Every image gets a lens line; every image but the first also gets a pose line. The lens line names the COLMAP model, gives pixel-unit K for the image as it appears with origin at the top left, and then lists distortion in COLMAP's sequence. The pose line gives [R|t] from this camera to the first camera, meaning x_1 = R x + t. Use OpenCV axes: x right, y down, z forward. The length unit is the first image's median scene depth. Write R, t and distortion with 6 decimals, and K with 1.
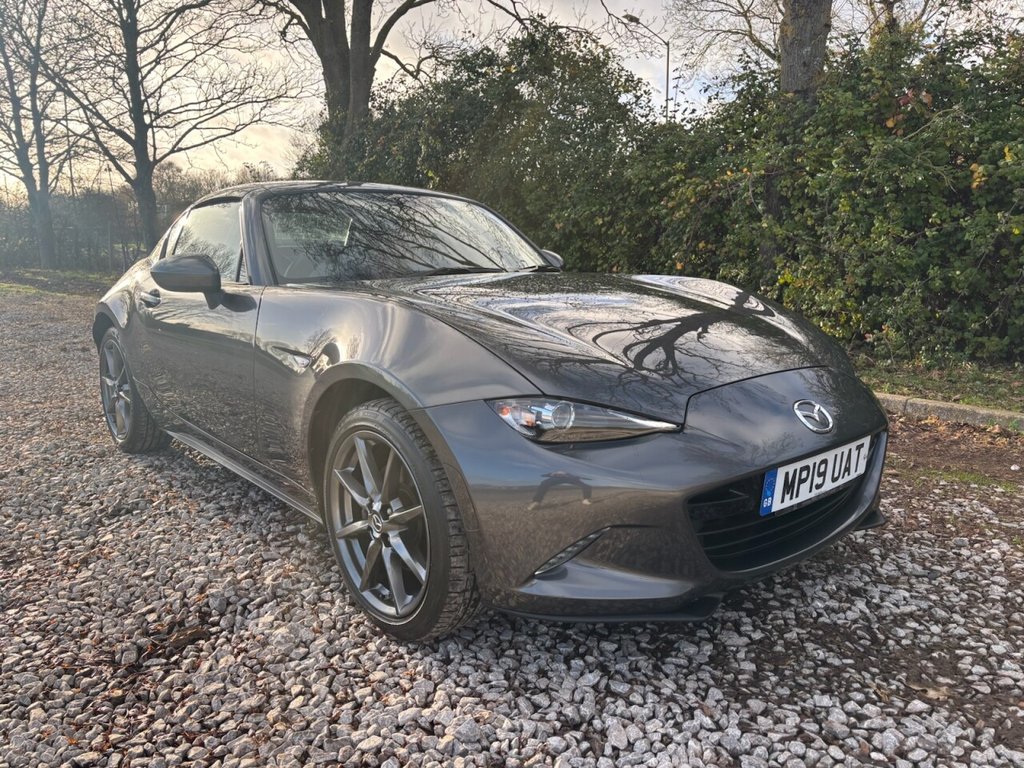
lens RADIAL K [[754.6, 0, 512.0], [0, 754.6, 384.0], [0, 0, 1]] dist [0.059962, -0.060555]
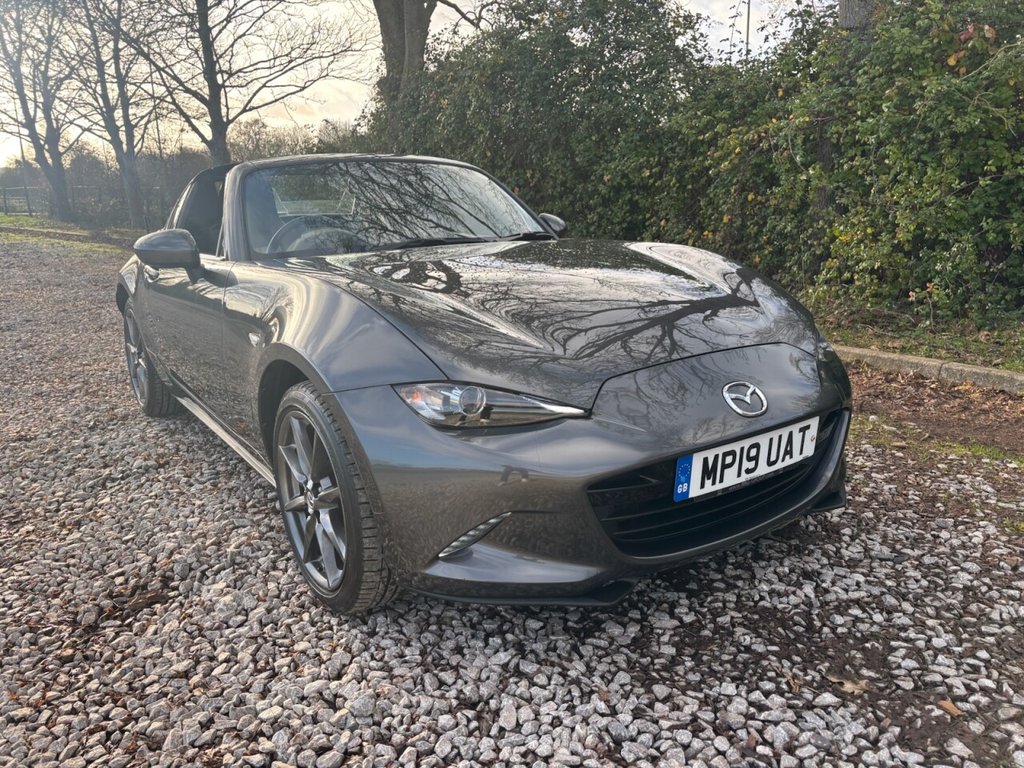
lens RADIAL K [[757.0, 0, 505.3], [0, 757.0, 379.8], [0, 0, 1]] dist [0.051271, -0.050004]
pose [[0.994478, 0.003149, -0.104898, 0.186803], [0.002890, 0.998349, 0.057364, -0.036843], [0.104906, -0.057350, 0.992827, 0.008379]]
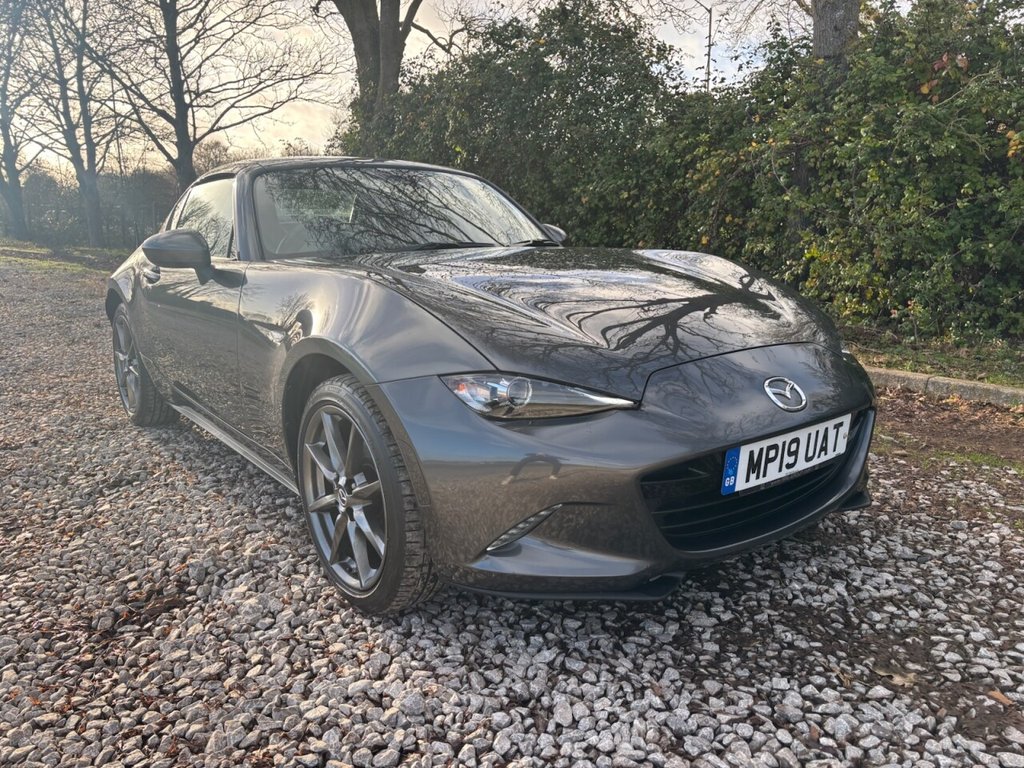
lens RADIAL K [[757.0, 0, 505.3], [0, 757.0, 379.8], [0, 0, 1]] dist [0.051271, -0.050004]
pose [[0.998302, 0.005138, -0.058027, 0.092113], [-0.003689, 0.999679, 0.025046, 0.001356], [0.058137, -0.024789, 0.998001, 0.009056]]
